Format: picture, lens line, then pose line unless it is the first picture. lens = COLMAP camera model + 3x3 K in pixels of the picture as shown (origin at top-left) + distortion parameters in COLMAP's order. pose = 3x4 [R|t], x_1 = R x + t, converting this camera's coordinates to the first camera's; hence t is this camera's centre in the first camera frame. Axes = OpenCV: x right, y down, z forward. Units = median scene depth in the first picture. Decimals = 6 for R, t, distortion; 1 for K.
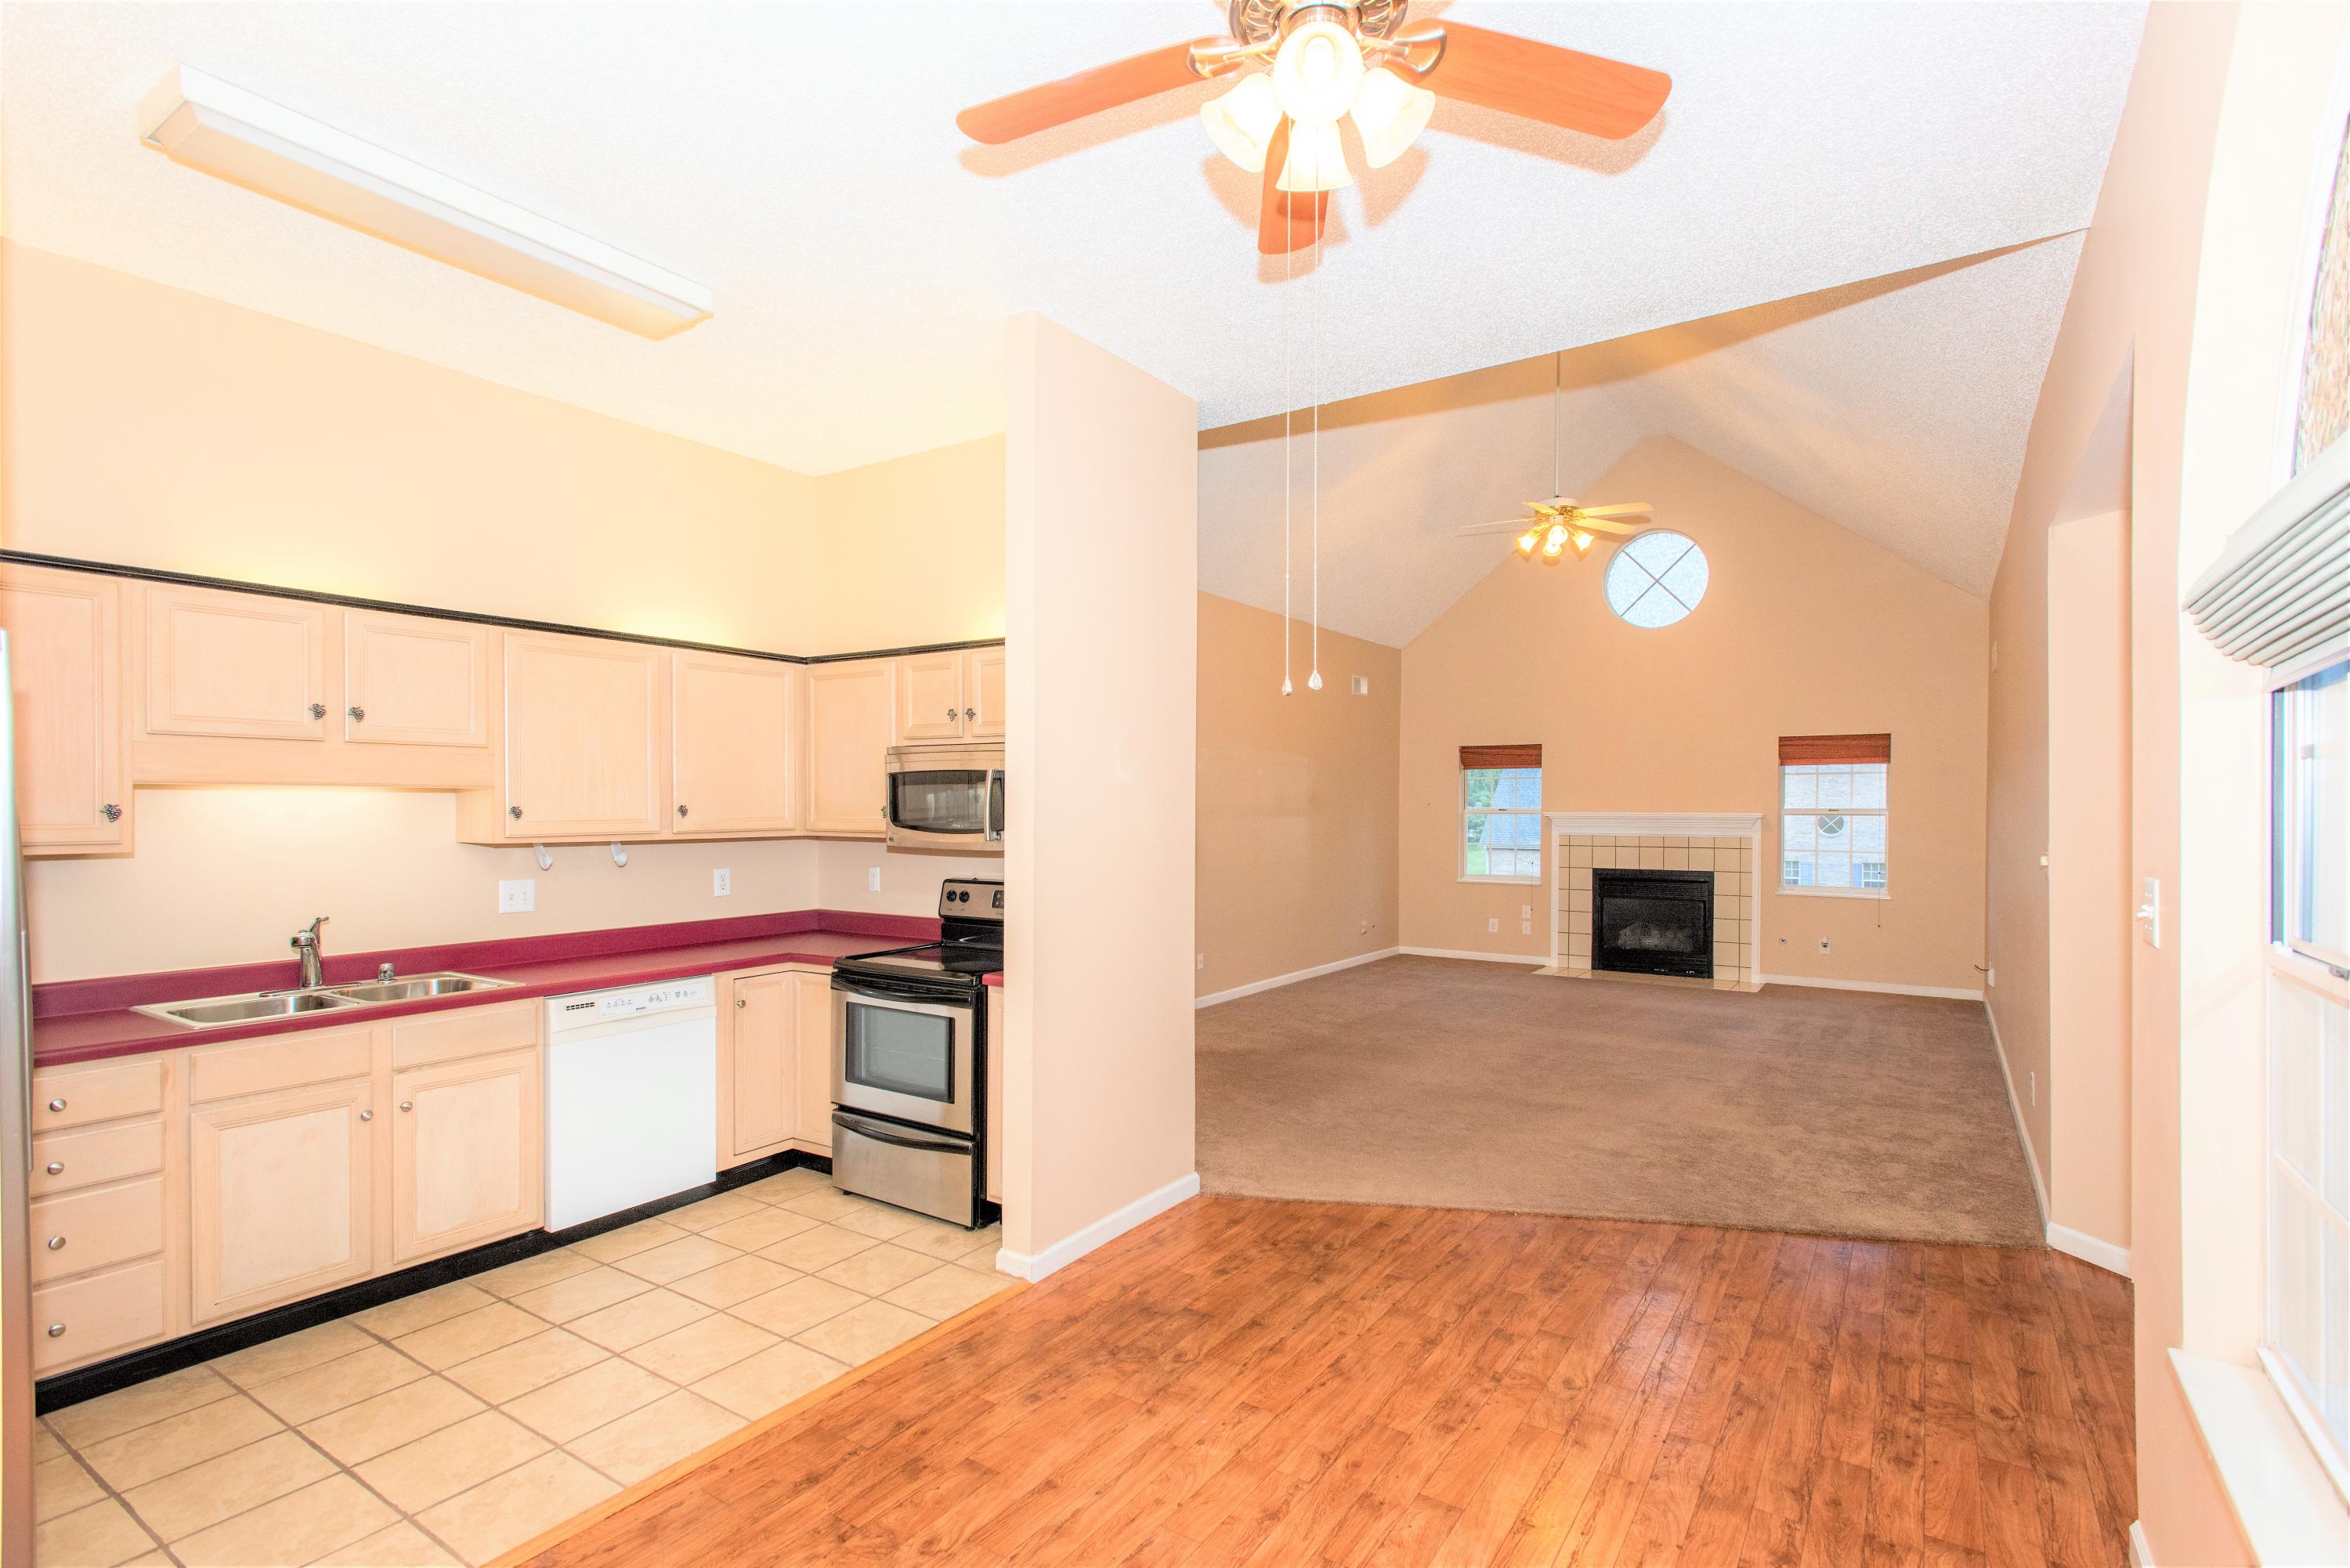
lens RADIAL K [[1117.0, 0, 1181.5], [0, 1117.0, 799.0], [0, 0, 1]] dist [0.006500, 0.000254]
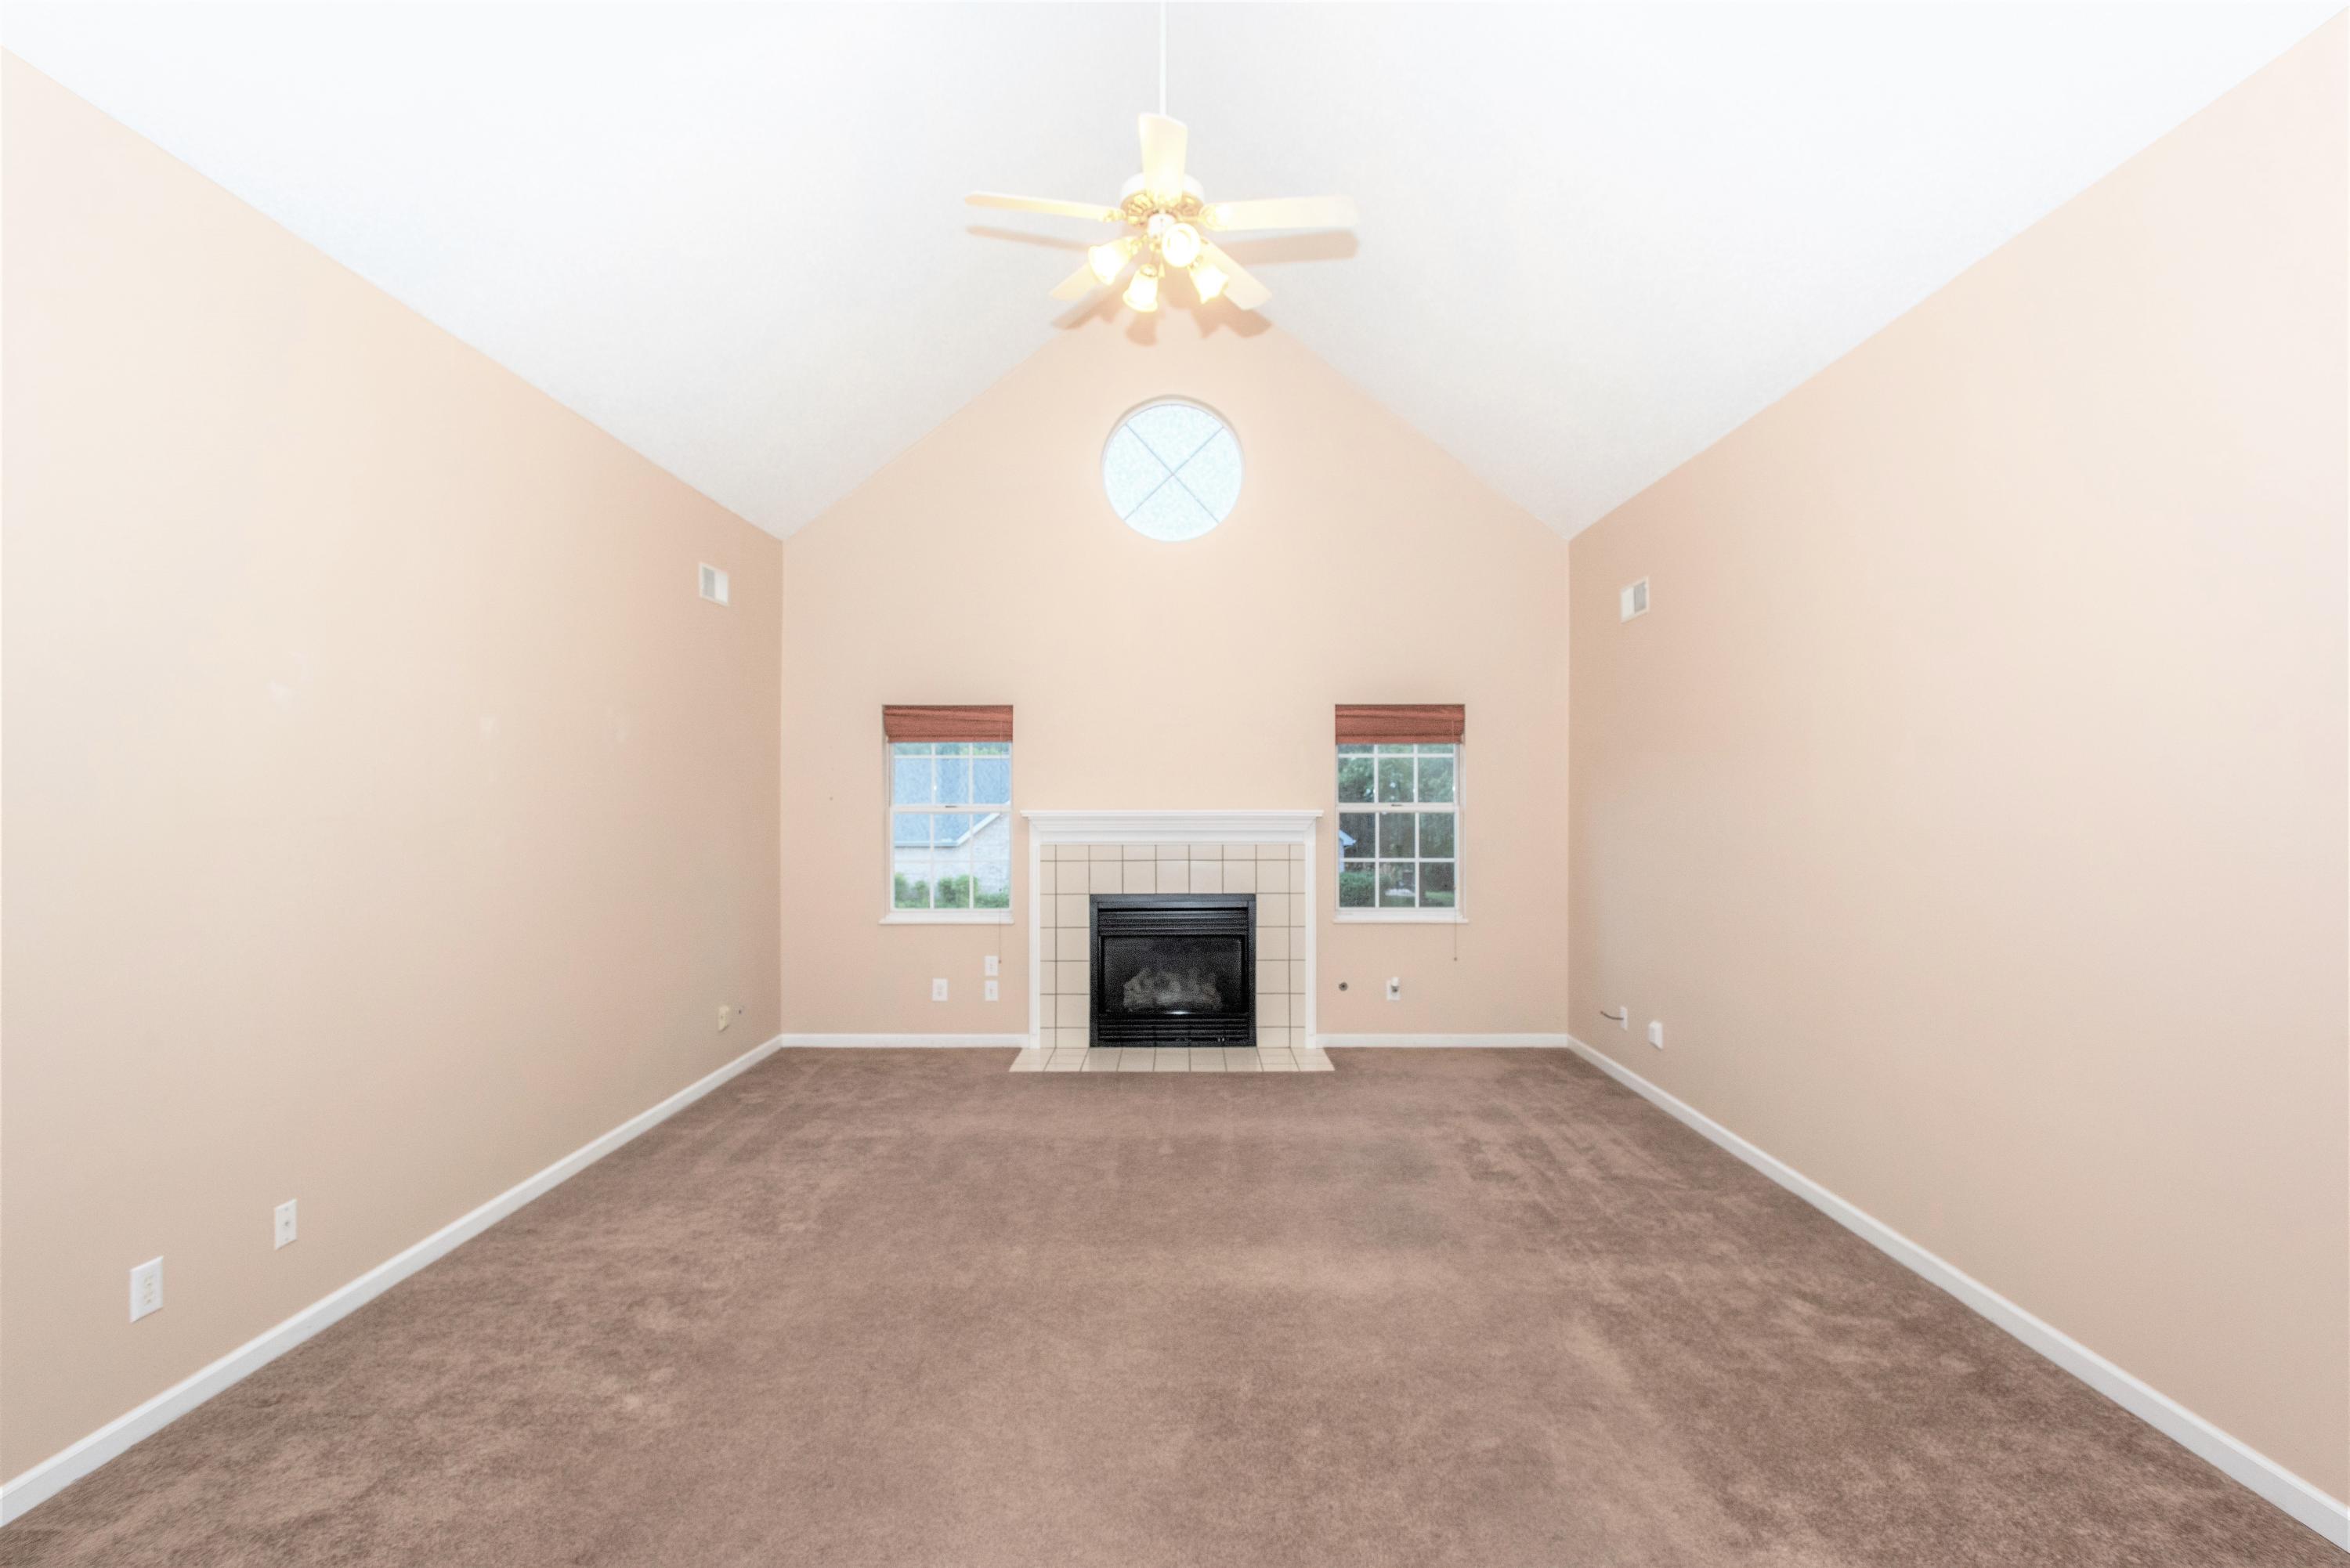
lens RADIAL K [[1117.0, 0, 1189.4], [0, 1117.0, 799.6], [0, 0, 1]] dist [0.006500, 0.000254]
pose [[0.834371, -0.006888, 0.551160, 0.051683], [-0.000583, 0.999910, 0.013380, -0.003309], [-0.551203, -0.011485, 0.834292, 0.417471]]
